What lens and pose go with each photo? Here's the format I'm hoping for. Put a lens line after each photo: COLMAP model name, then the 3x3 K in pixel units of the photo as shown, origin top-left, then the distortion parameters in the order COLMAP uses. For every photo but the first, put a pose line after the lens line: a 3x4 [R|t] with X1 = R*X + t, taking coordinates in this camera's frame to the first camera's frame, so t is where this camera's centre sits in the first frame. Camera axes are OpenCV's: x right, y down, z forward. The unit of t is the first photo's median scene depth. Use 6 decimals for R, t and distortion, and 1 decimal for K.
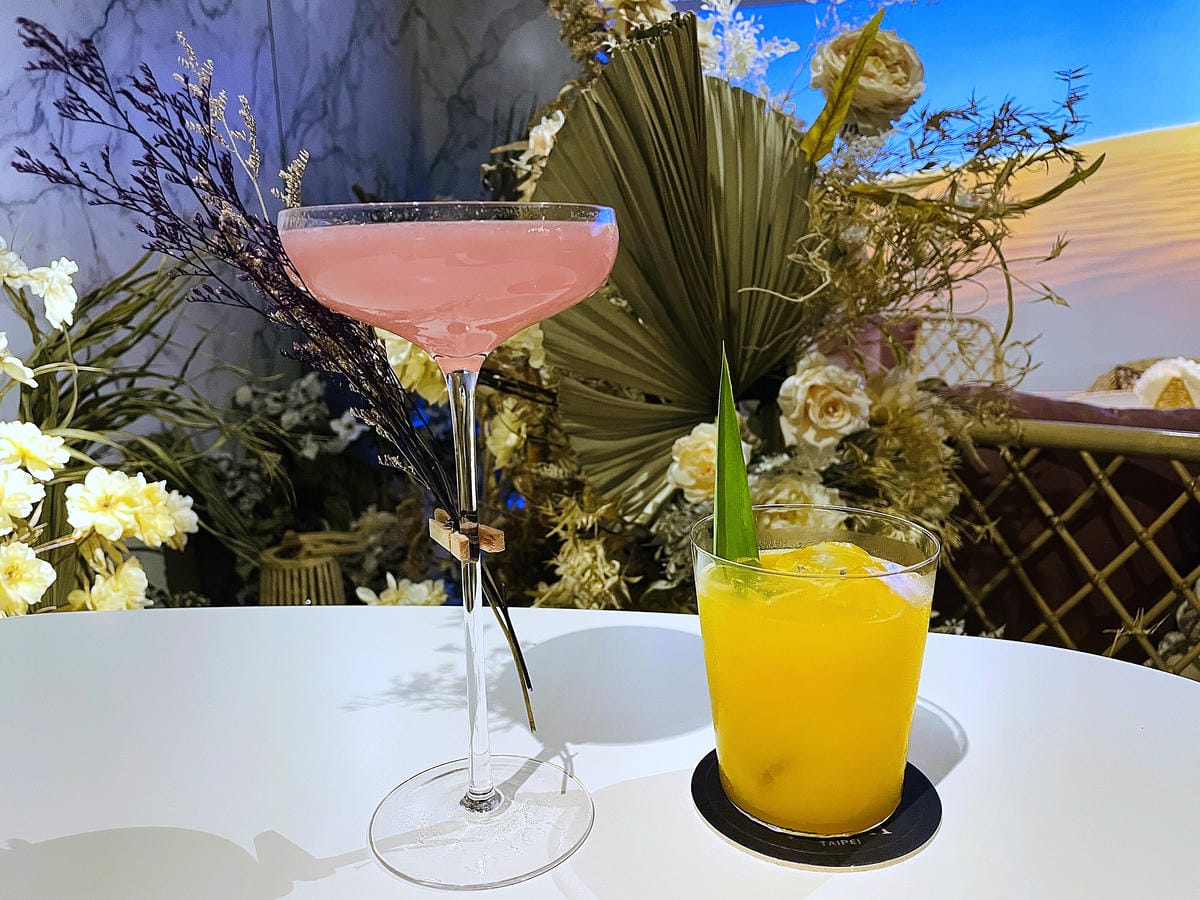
lens RADIAL K [[898.8, 0, 600.0], [0, 898.8, 450.0], [0, 0, 1]] dist [0.074840, -0.115326]
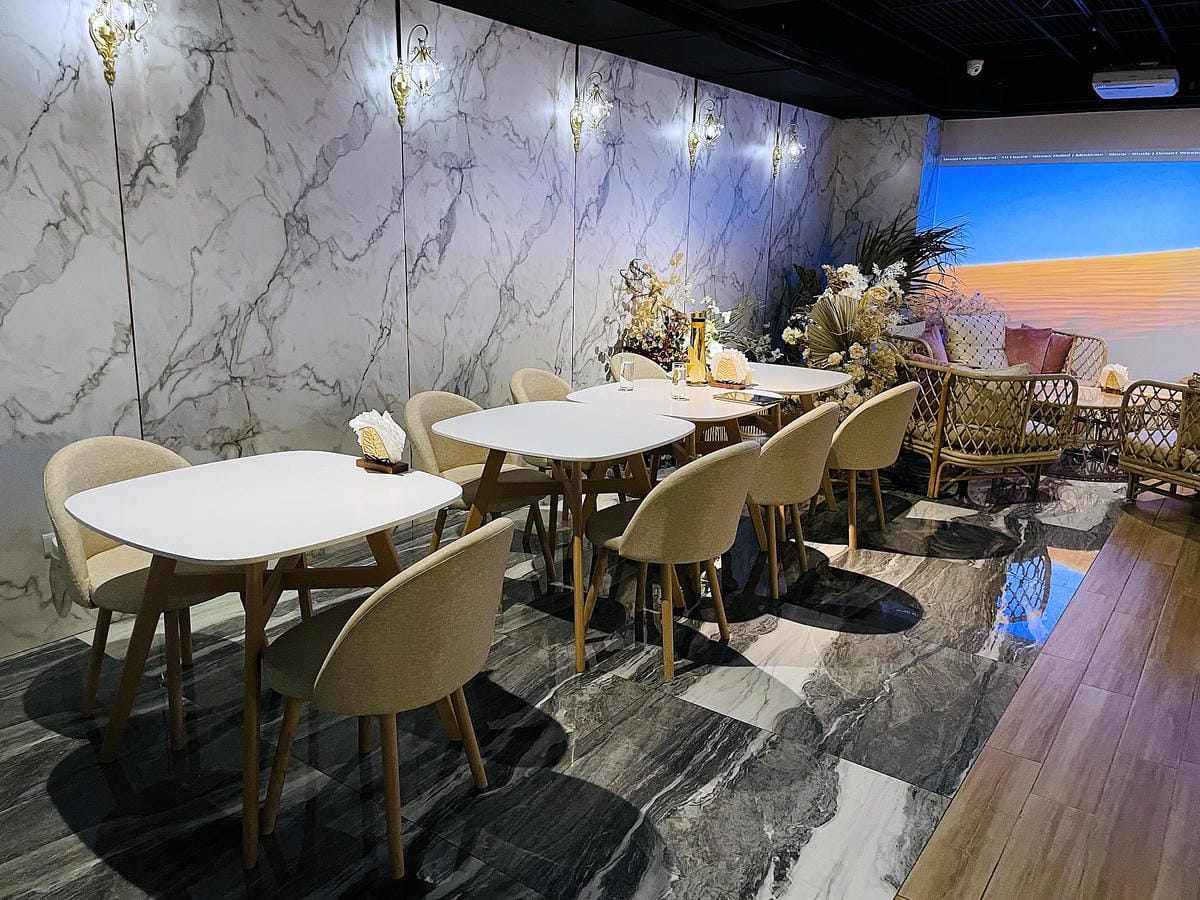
lens RADIAL K [[898.8, 0, 600.0], [0, 898.8, 450.0], [0, 0, 1]] dist [0.074840, -0.115326]
pose [[0.886639, 0.151466, -0.436954, 0.857152], [-0.130105, 0.988379, 0.078612, 0.201938], [0.443783, -0.012850, 0.896042, -3.002207]]
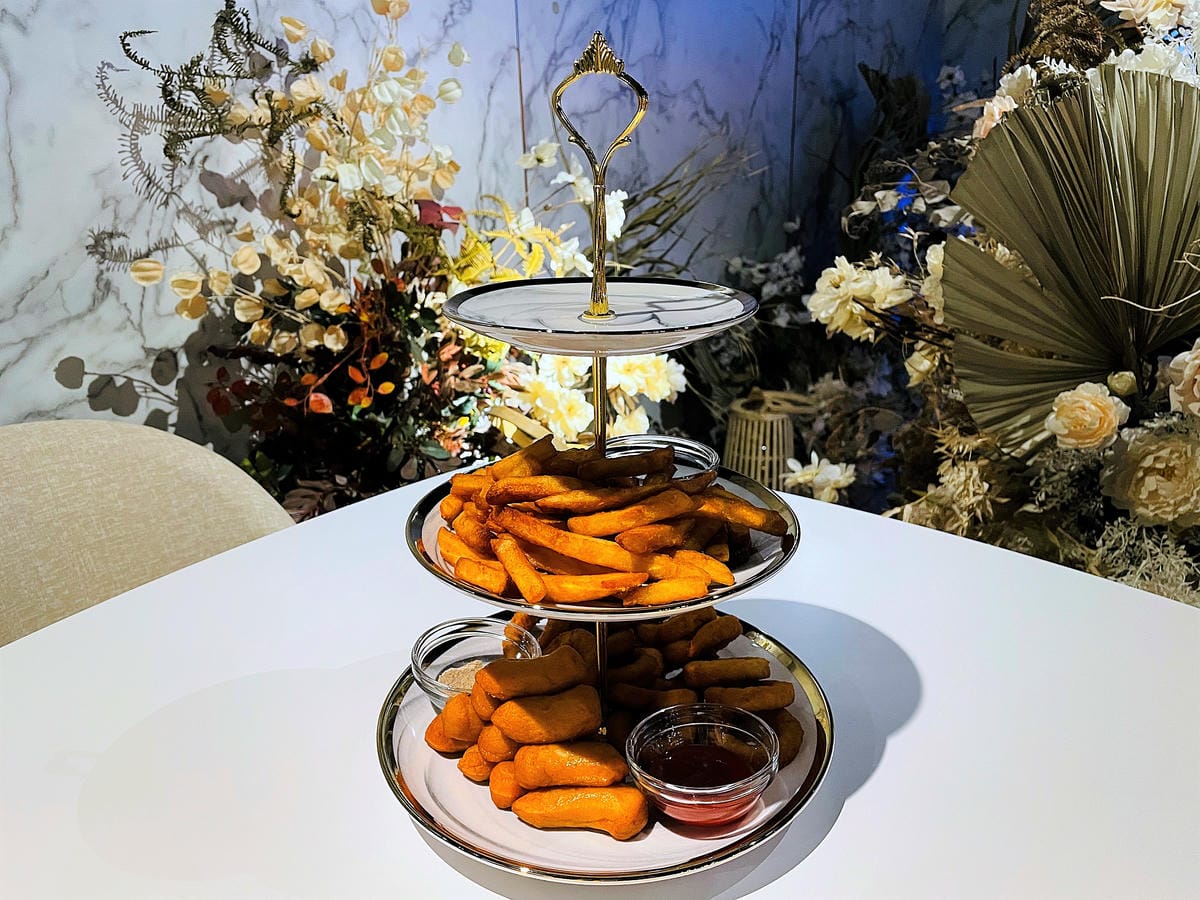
lens RADIAL K [[898.8, 0, 600.0], [0, 898.8, 450.0], [0, 0, 1]] dist [0.074840, -0.115326]
pose [[0.862180, 0.176883, -0.474718, 0.086747], [-0.090359, 0.975732, 0.199454, -0.072930], [0.498478, -0.129070, 0.857240, -0.194843]]
